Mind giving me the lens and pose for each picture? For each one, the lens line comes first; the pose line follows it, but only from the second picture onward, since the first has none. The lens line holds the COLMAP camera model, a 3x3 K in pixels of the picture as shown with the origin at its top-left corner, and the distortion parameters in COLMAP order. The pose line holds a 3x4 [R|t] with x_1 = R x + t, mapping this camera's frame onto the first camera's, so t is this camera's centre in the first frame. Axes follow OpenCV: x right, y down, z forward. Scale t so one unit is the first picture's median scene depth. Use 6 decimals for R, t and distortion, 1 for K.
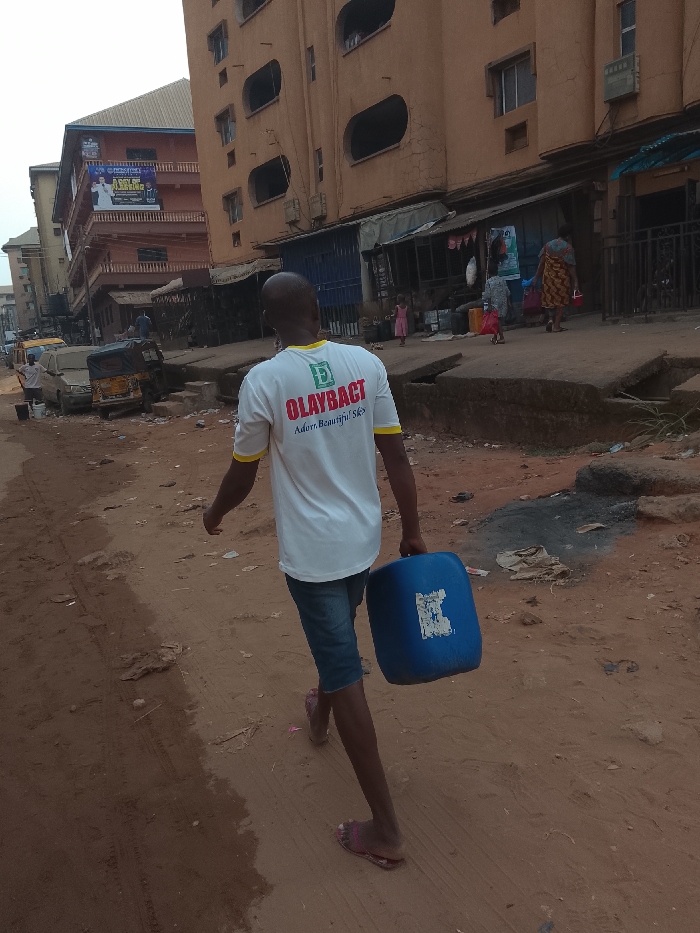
lens RADIAL K [[746.0, 0, 350.0], [0, 746.0, 466.5], [0, 0, 1]] dist [0.070412, -0.083749]
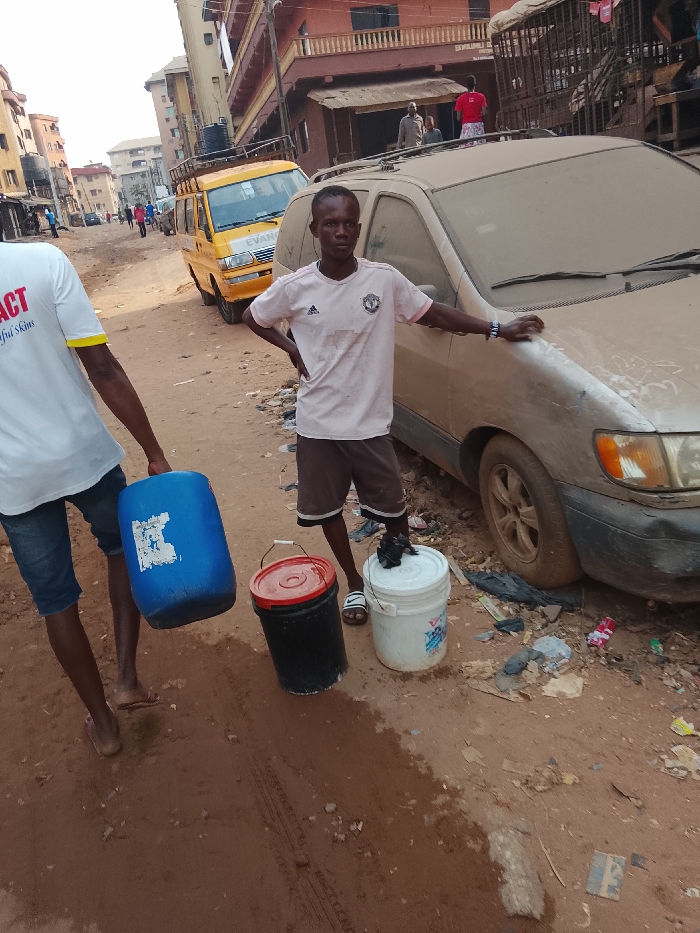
lens RADIAL K [[746.0, 0, 350.0], [0, 746.0, 466.5], [0, 0, 1]] dist [0.070412, -0.083749]
pose [[0.980689, 0.004299, -0.195527, -0.172704], [0.033891, 0.980898, 0.191549, -0.055533], [0.192615, -0.194477, 0.961810, 0.379168]]
